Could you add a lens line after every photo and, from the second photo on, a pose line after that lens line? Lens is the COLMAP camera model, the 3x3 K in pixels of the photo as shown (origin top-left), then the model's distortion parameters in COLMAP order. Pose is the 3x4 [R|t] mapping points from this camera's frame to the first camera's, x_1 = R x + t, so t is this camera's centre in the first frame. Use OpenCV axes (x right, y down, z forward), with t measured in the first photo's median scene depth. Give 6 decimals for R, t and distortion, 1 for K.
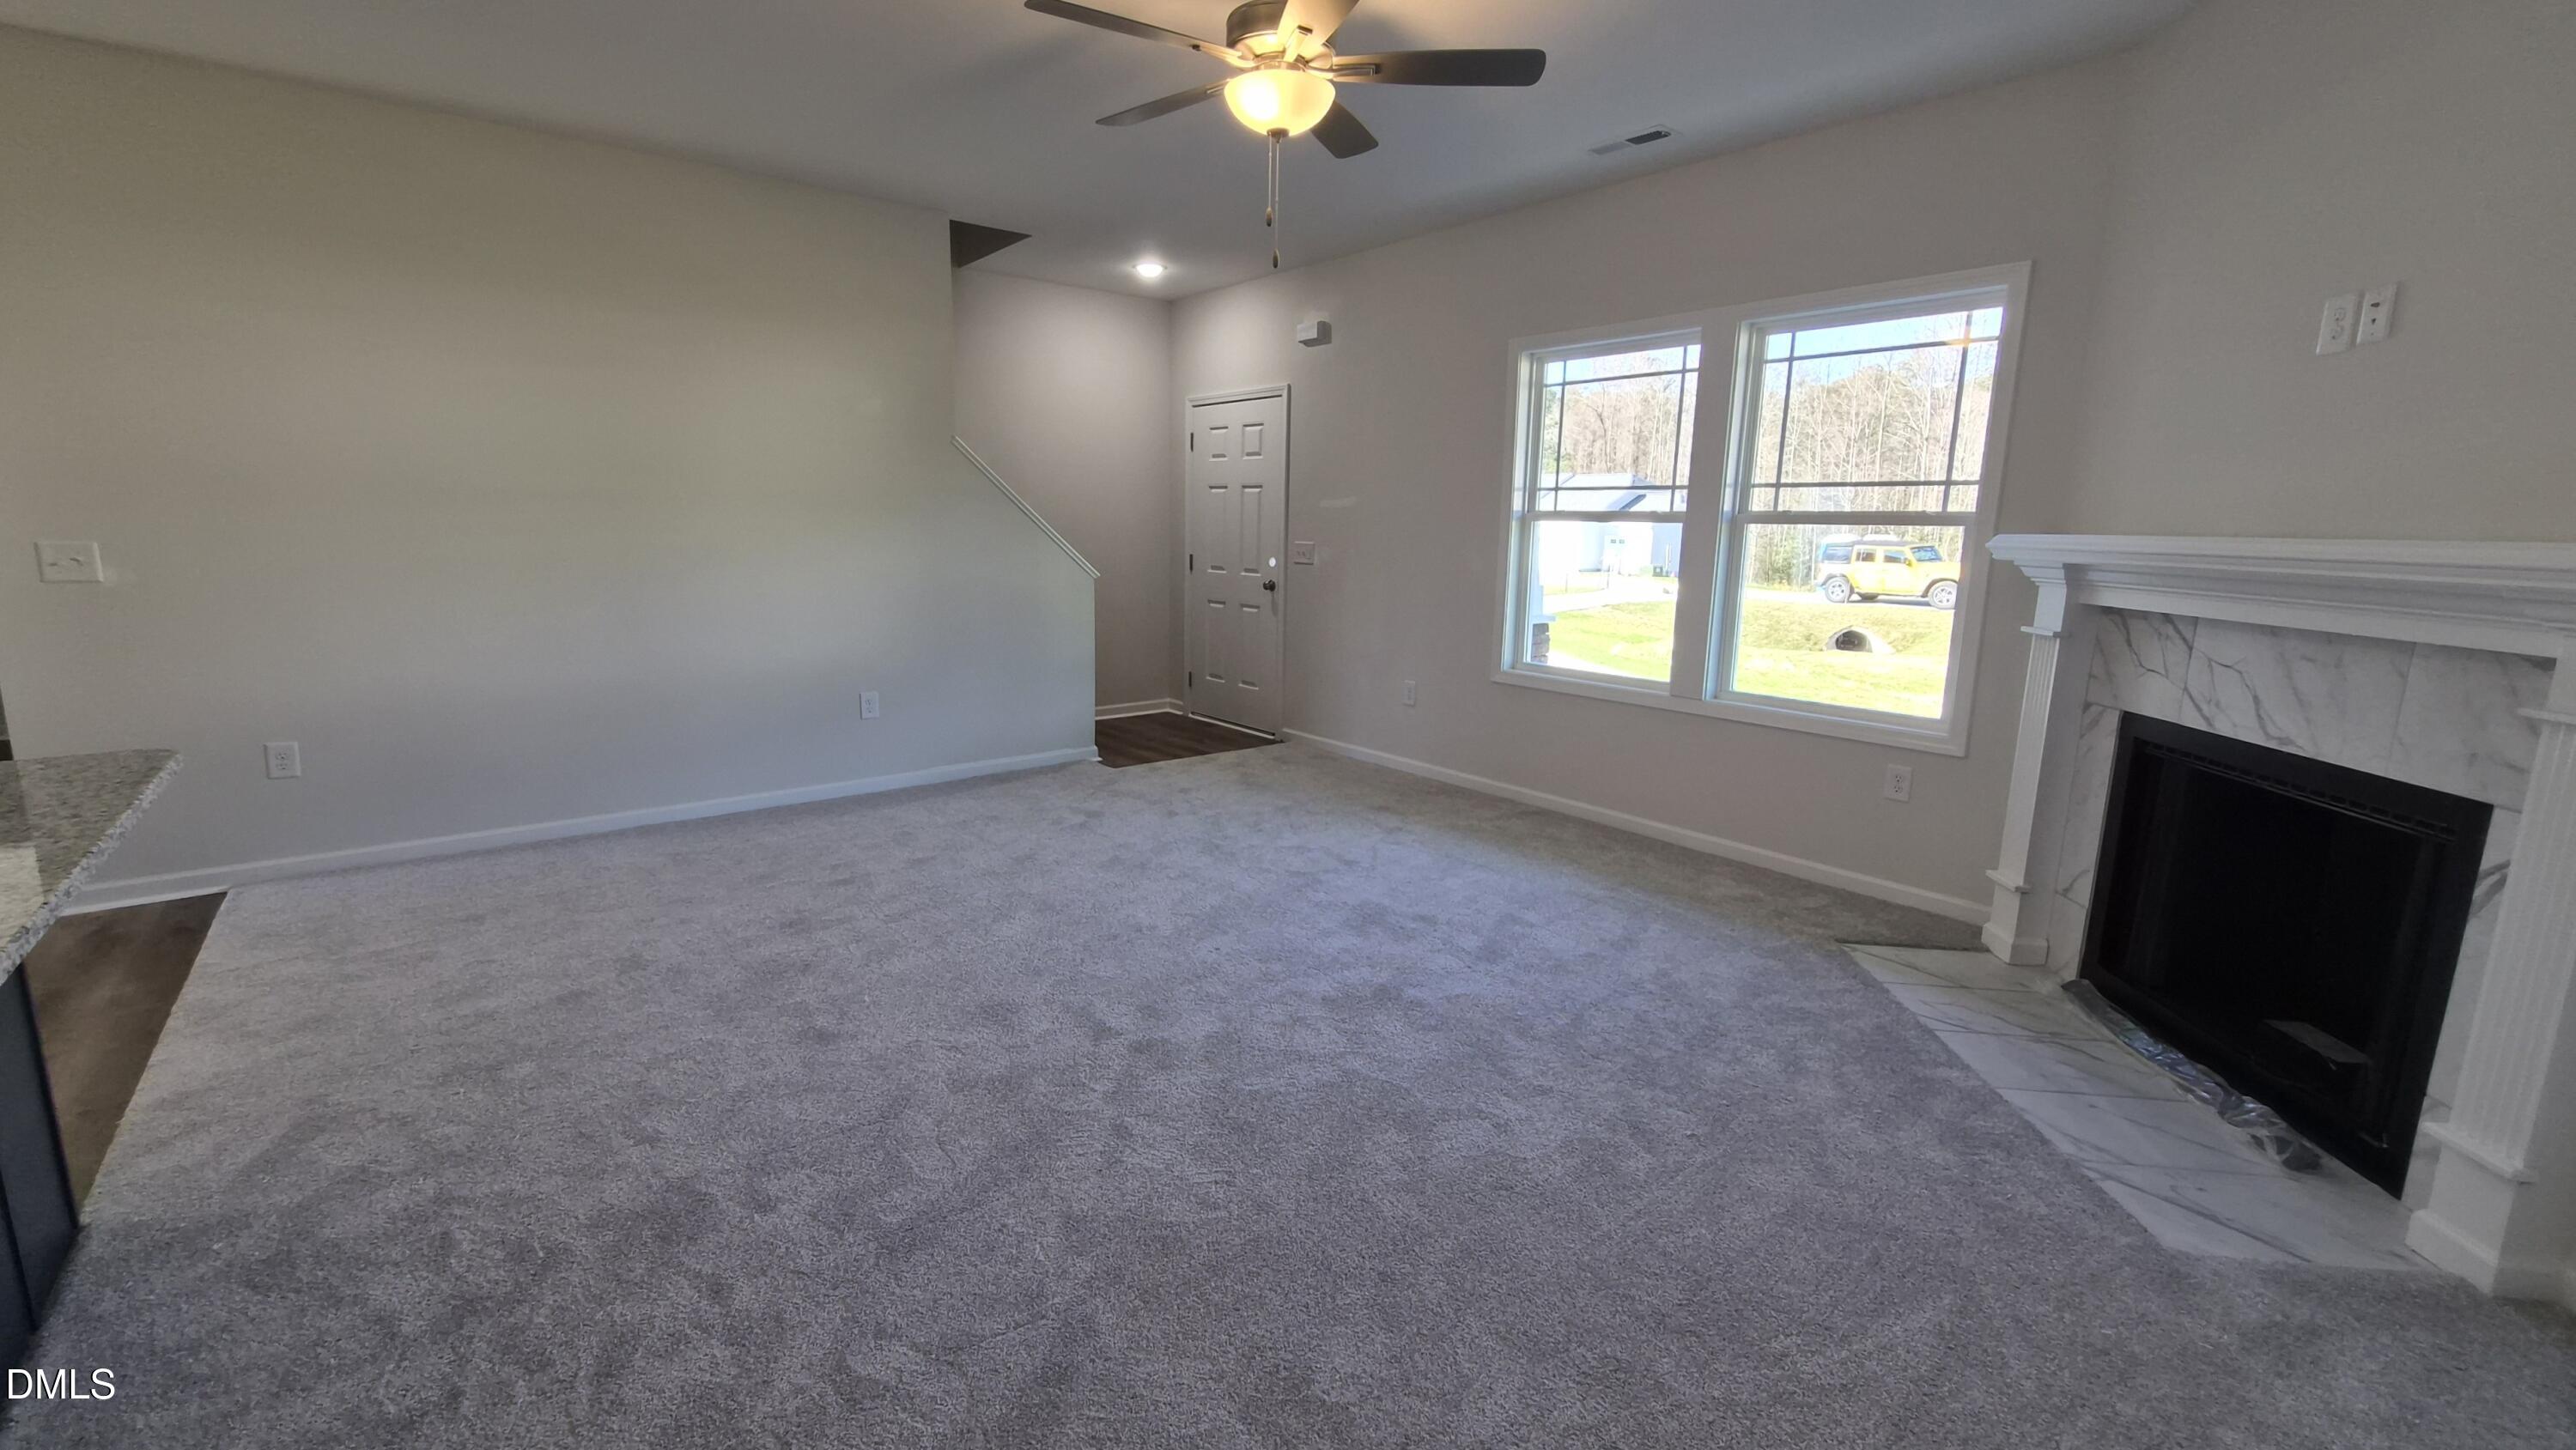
lens RADIAL K [[1043.7, 0, 1291.8], [0, 1043.7, 717.4], [0, 0, 1]] dist [-0.000061, -0.000409]
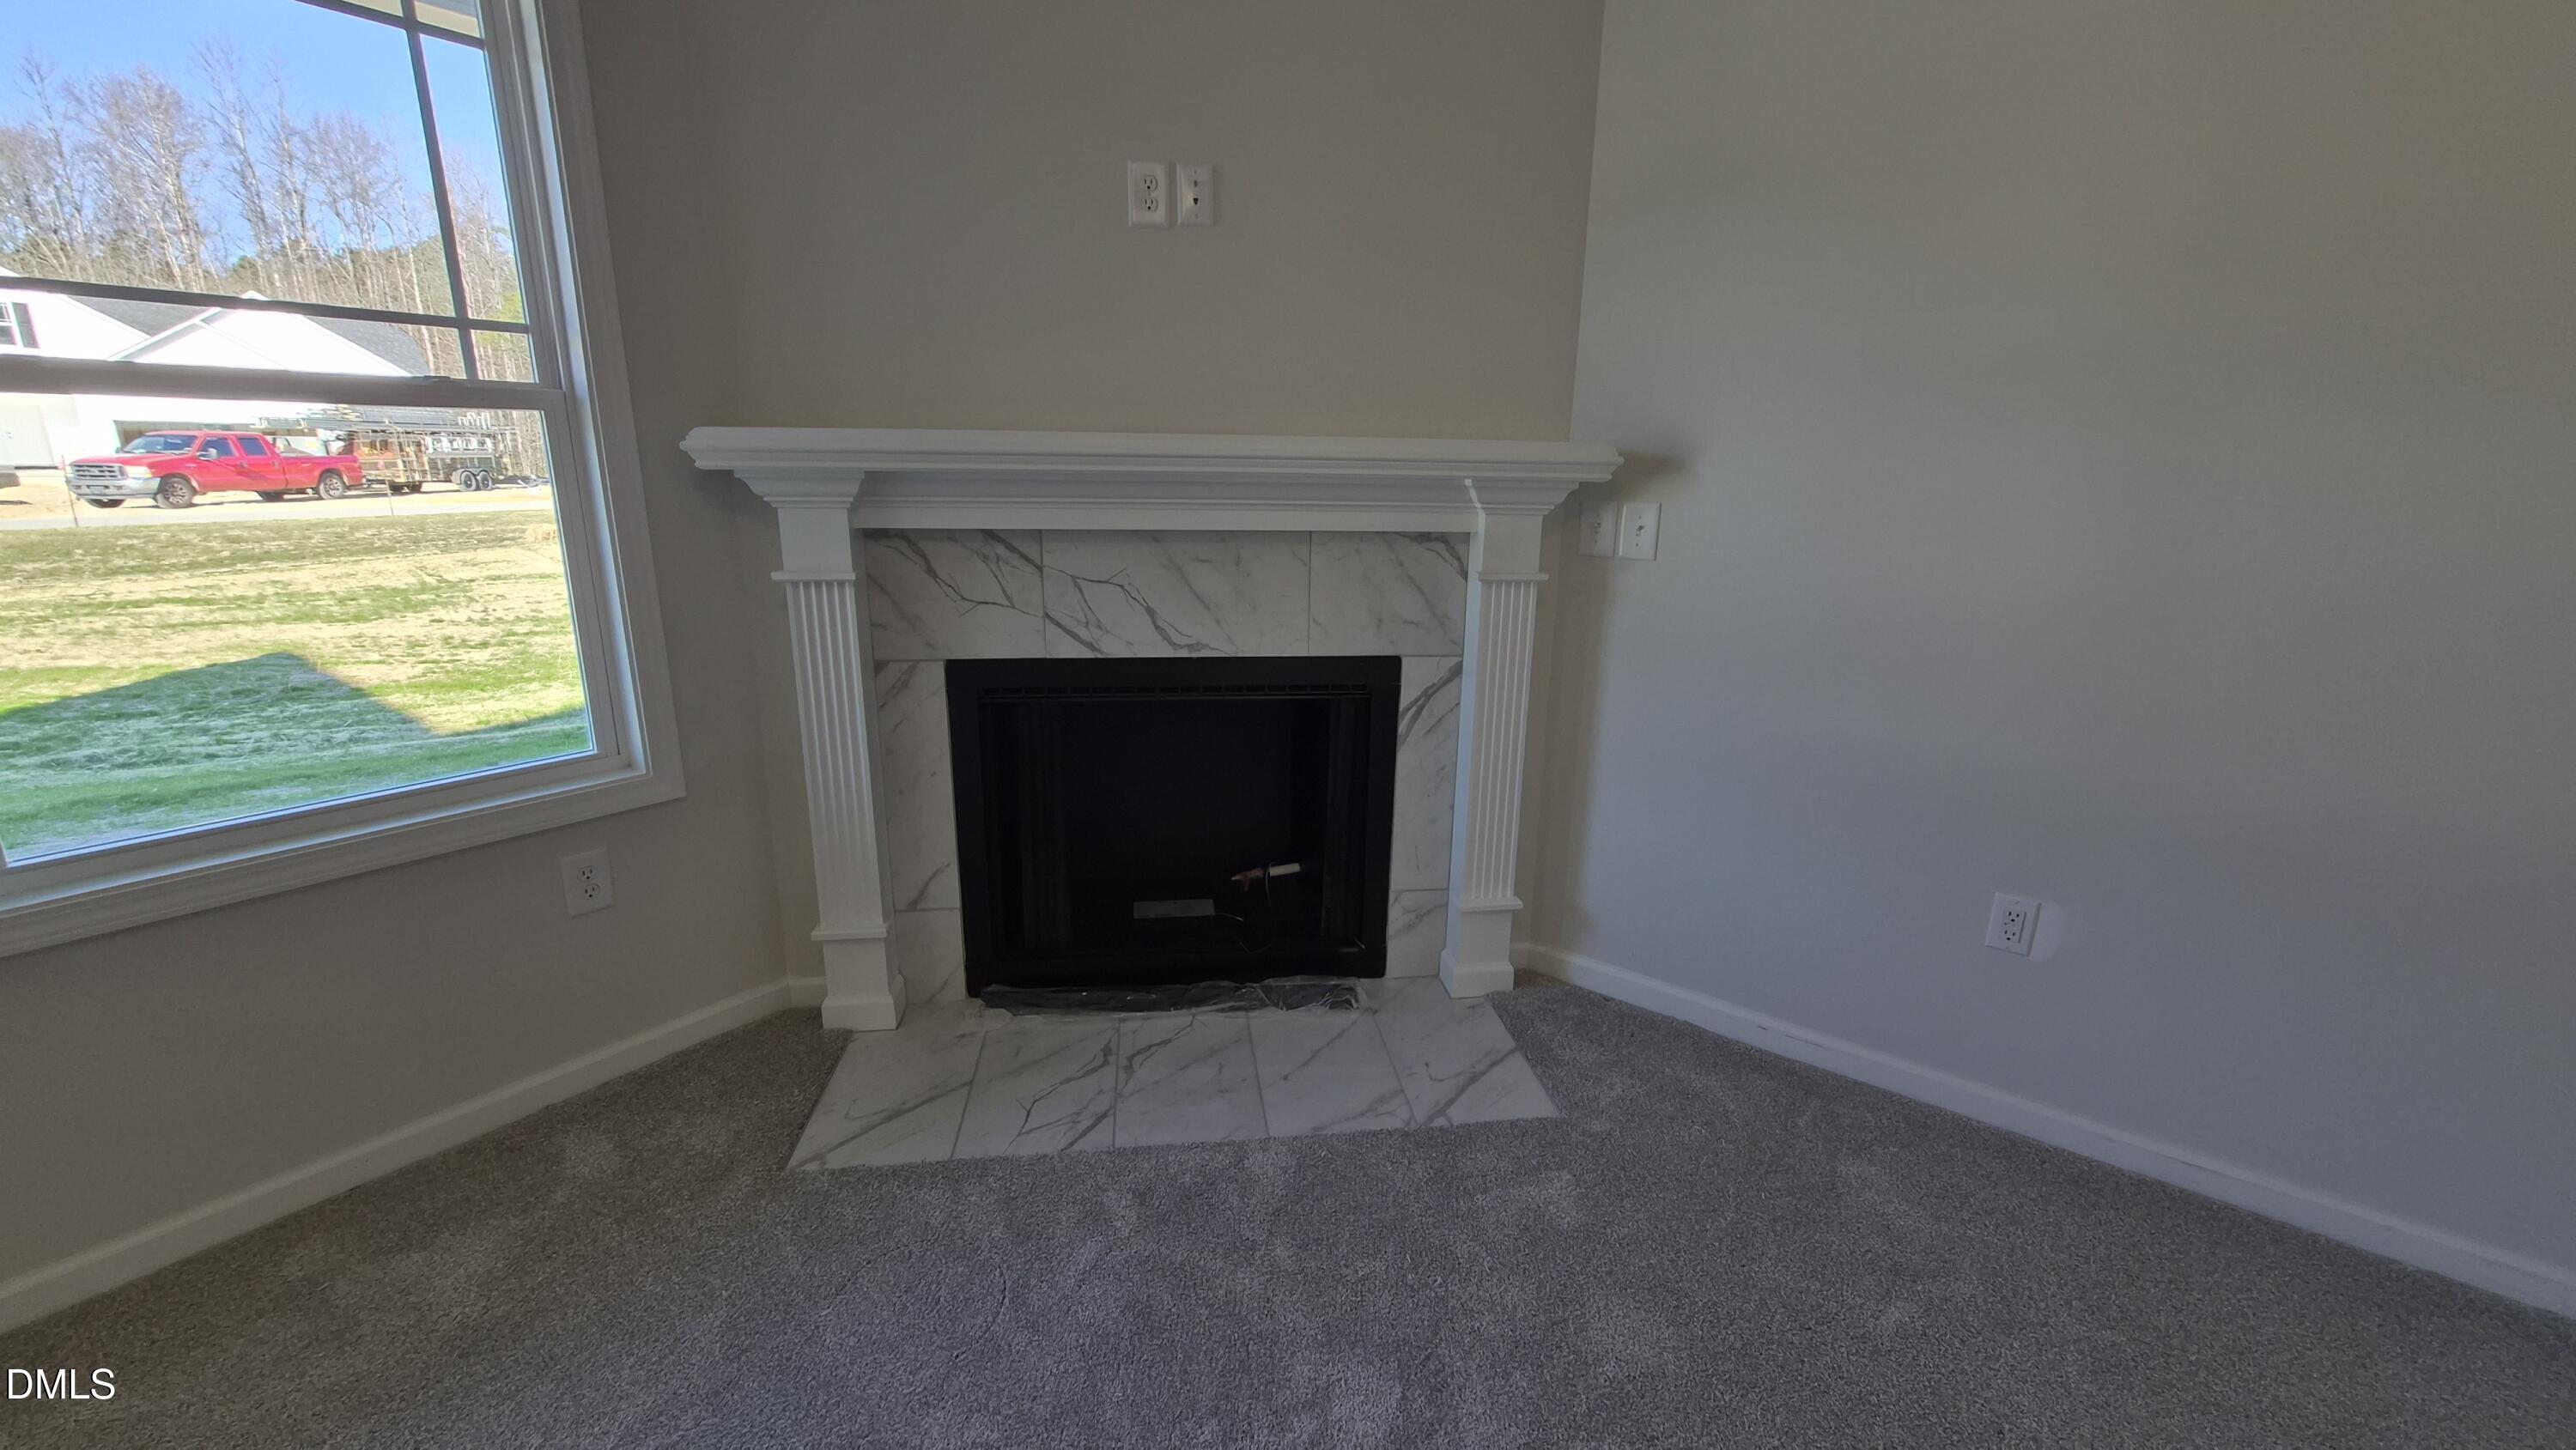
lens RADIAL K [[1043.7, 0, 1375.9], [0, 1043.7, 706.3], [0, 0, 1]] dist [-0.000061, -0.000409]
pose [[-0.218156, -0.273930, 0.936680, -0.009024], [0.155029, 0.937883, 0.310389, -0.166885], [-0.963521, 0.212926, -0.162138, 0.835522]]
